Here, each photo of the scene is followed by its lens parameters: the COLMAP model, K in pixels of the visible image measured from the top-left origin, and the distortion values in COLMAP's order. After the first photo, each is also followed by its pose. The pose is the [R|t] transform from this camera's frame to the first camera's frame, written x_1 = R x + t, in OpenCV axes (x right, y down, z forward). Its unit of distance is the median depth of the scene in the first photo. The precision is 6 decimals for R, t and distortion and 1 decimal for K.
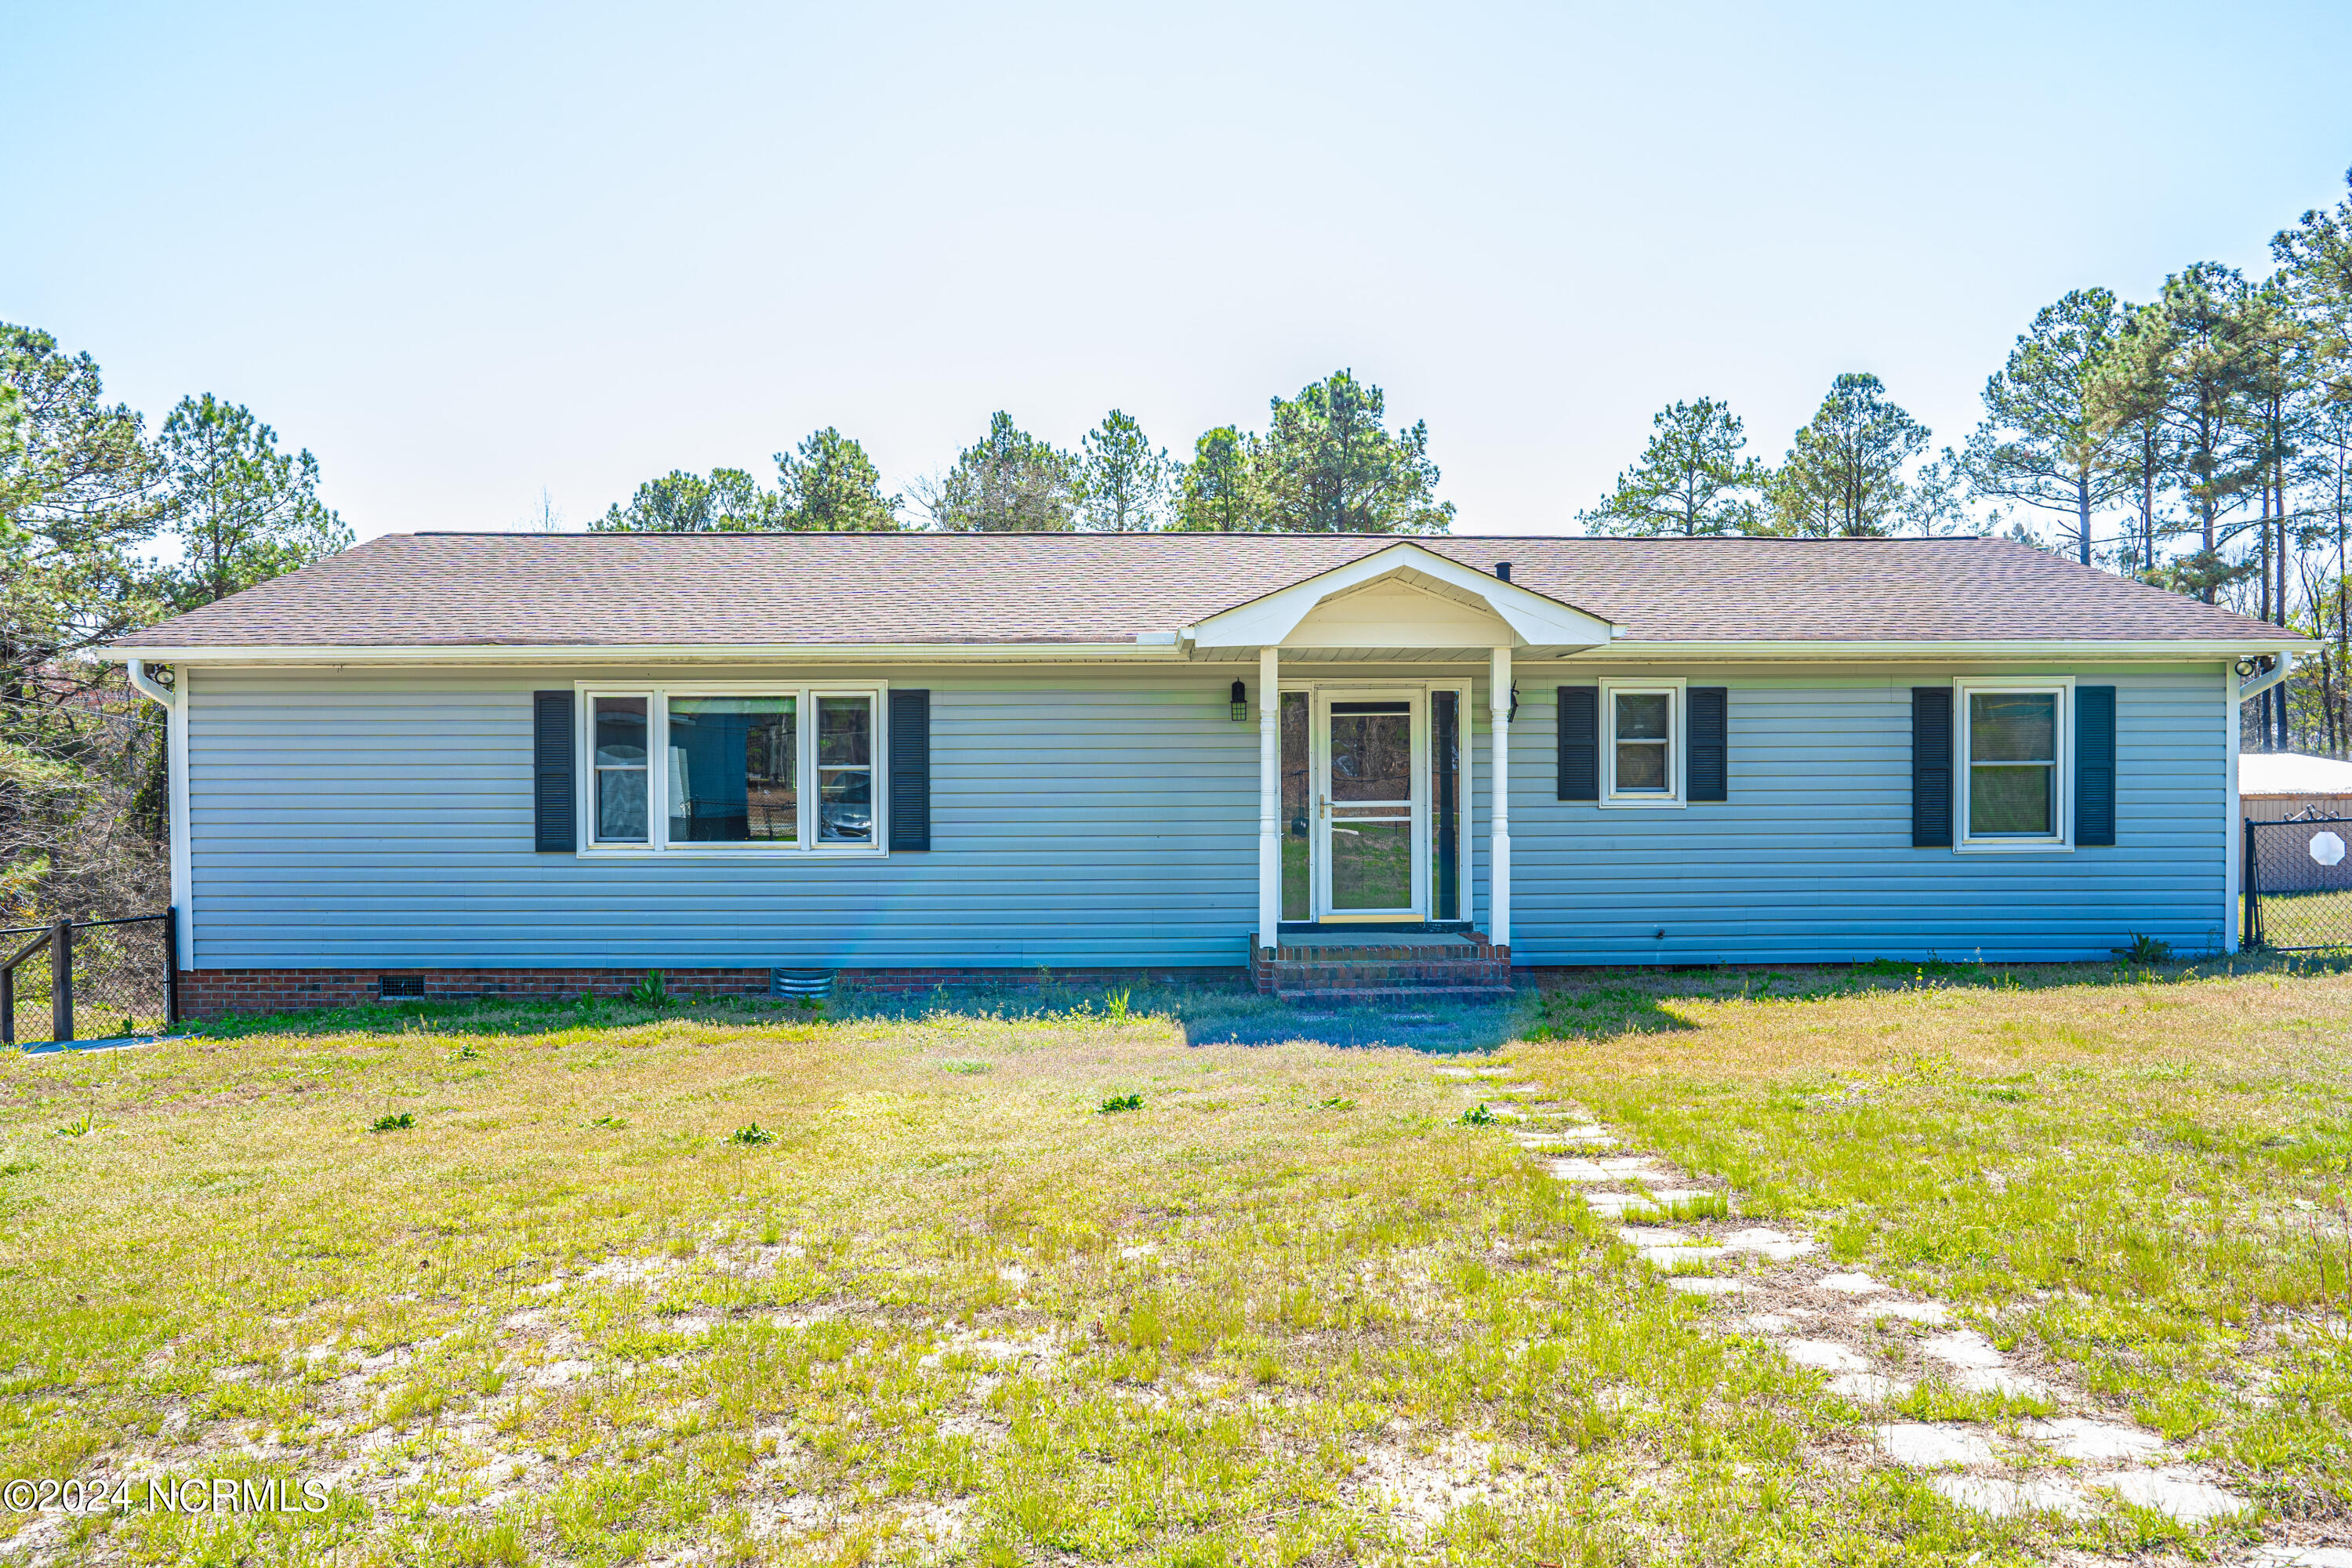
lens RADIAL K [[1641.0, 0, 1266.0], [0, 1641.0, 791.9], [0, 0, 1]] dist [-0.036959, 0.051259]
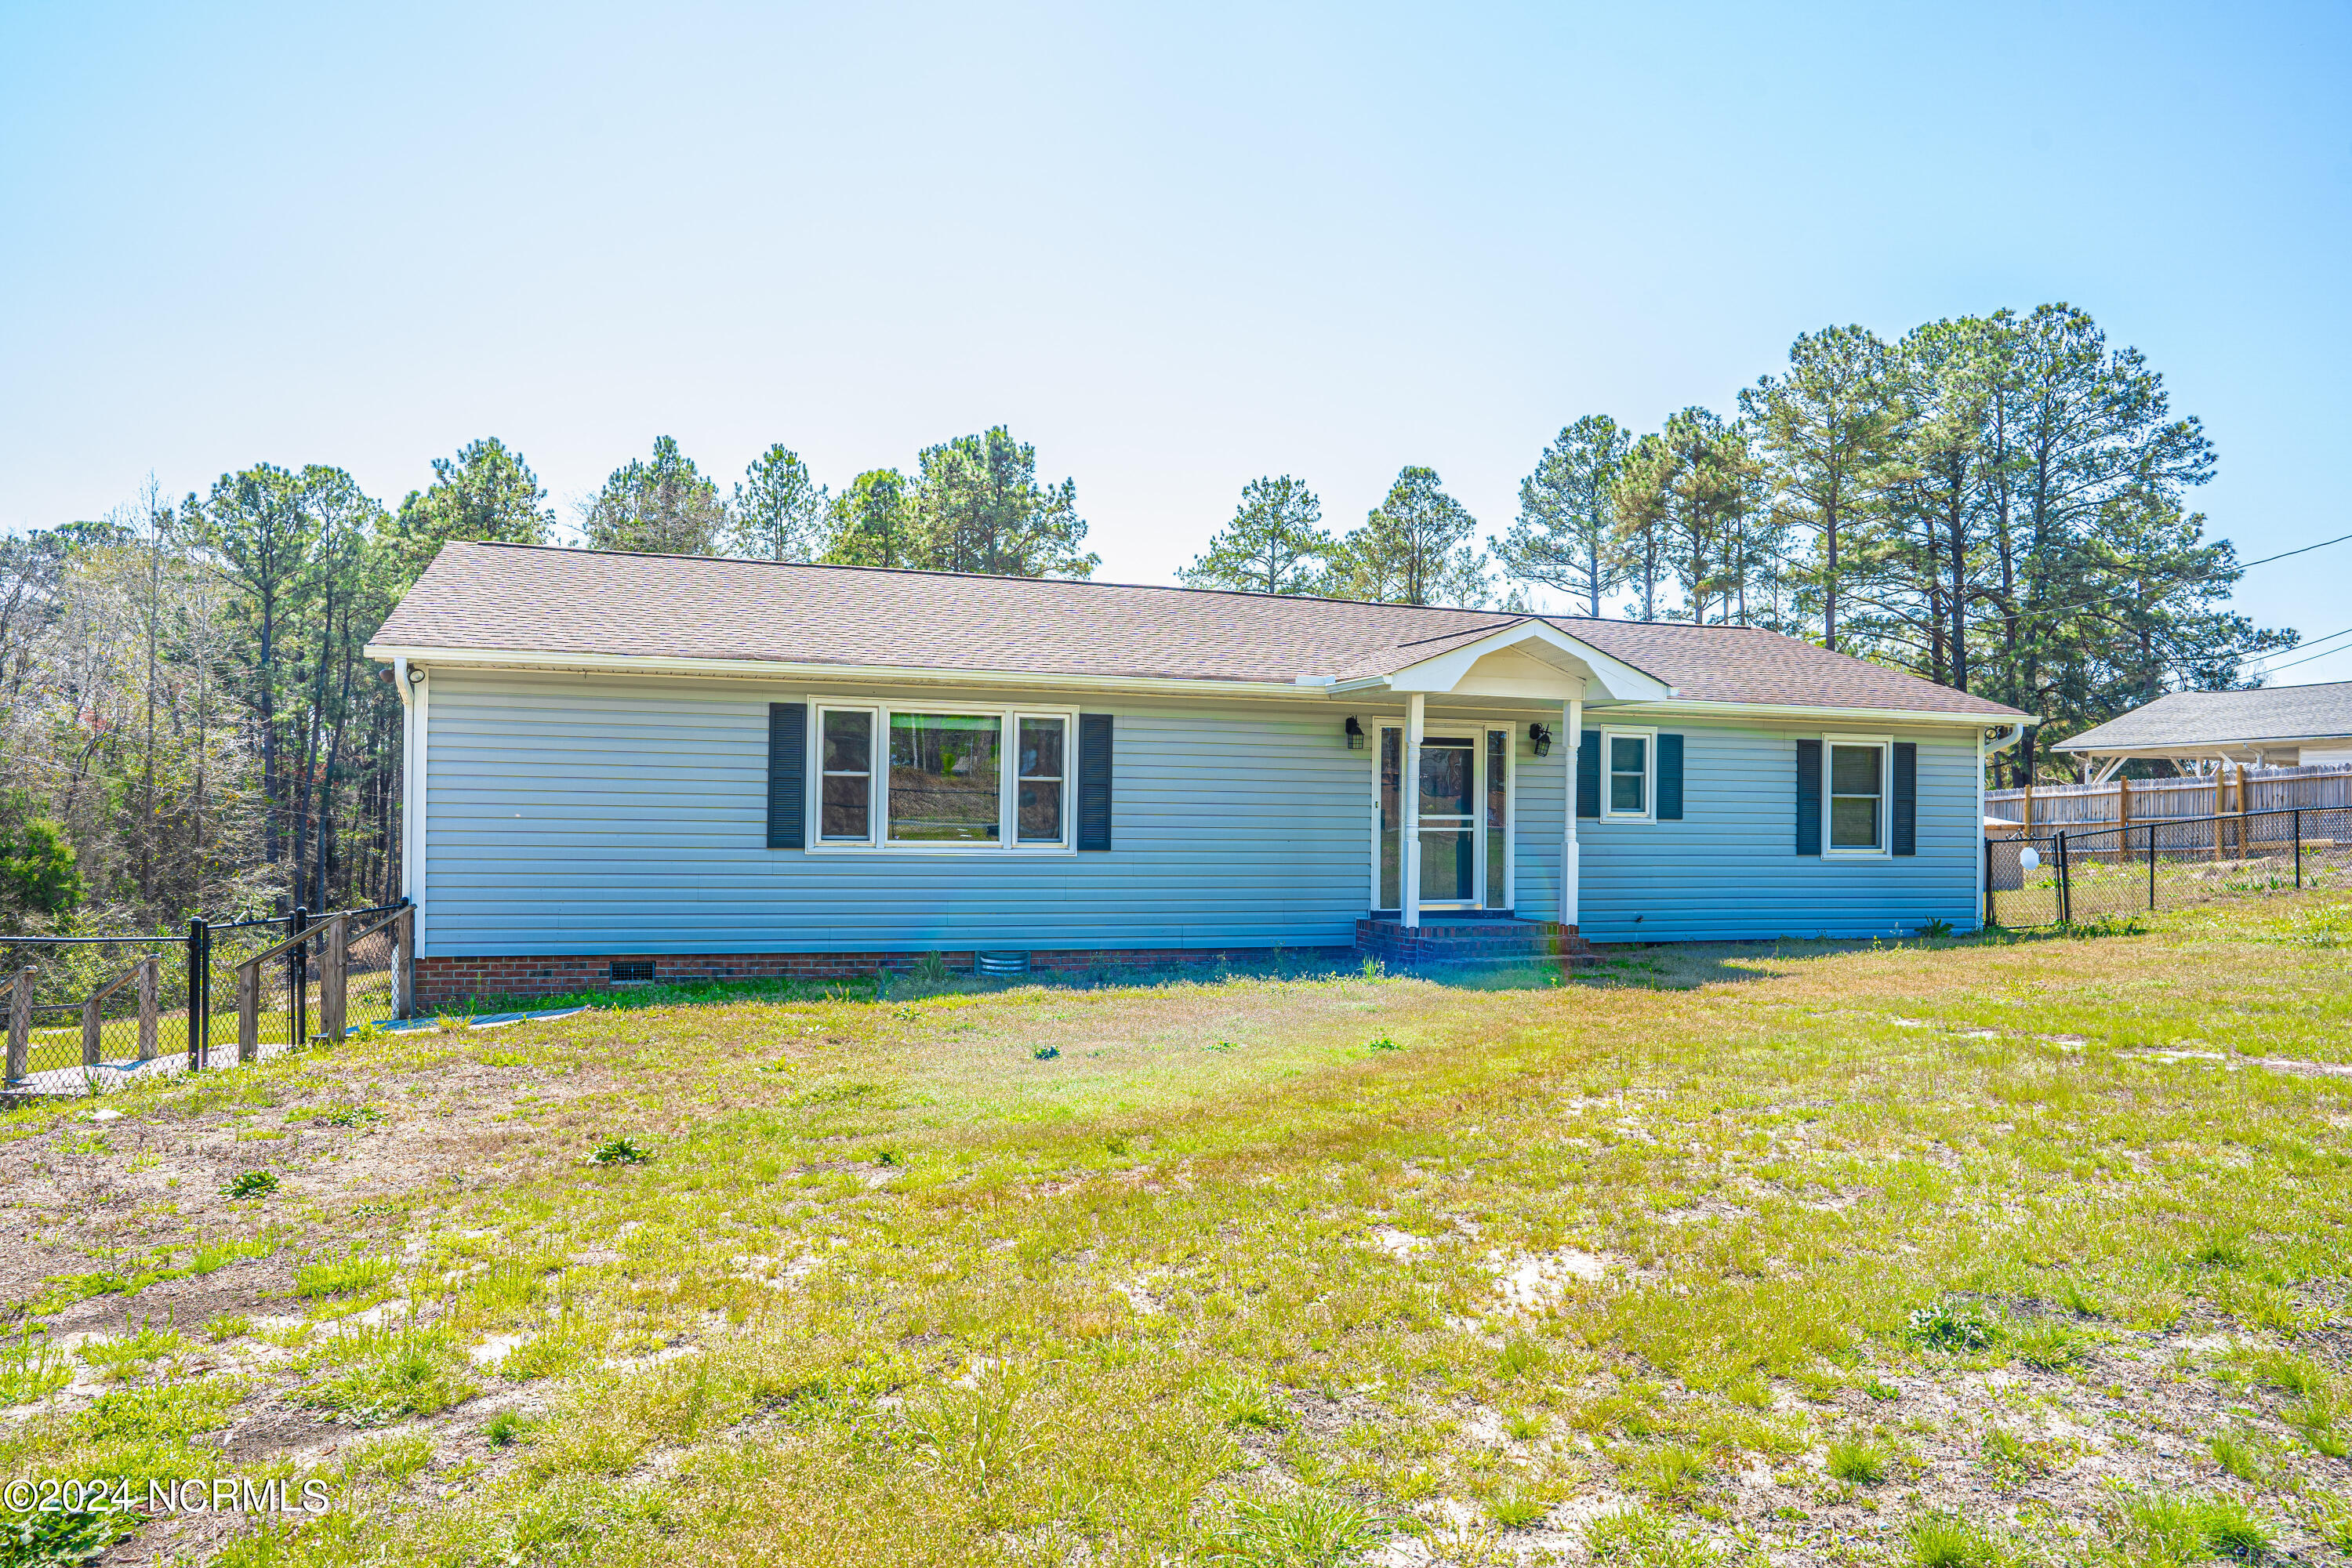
lens RADIAL K [[1603.6, 0, 1176.0], [0, 1603.6, 784.0], [0, 0, 1]] dist [-0.047063, 0.059718]
pose [[0.950832, 0.023299, 0.308830, -0.184588], [-0.015644, 0.999507, -0.027238, 0.006598], [-0.309312, 0.021068, 0.950727, -0.041986]]
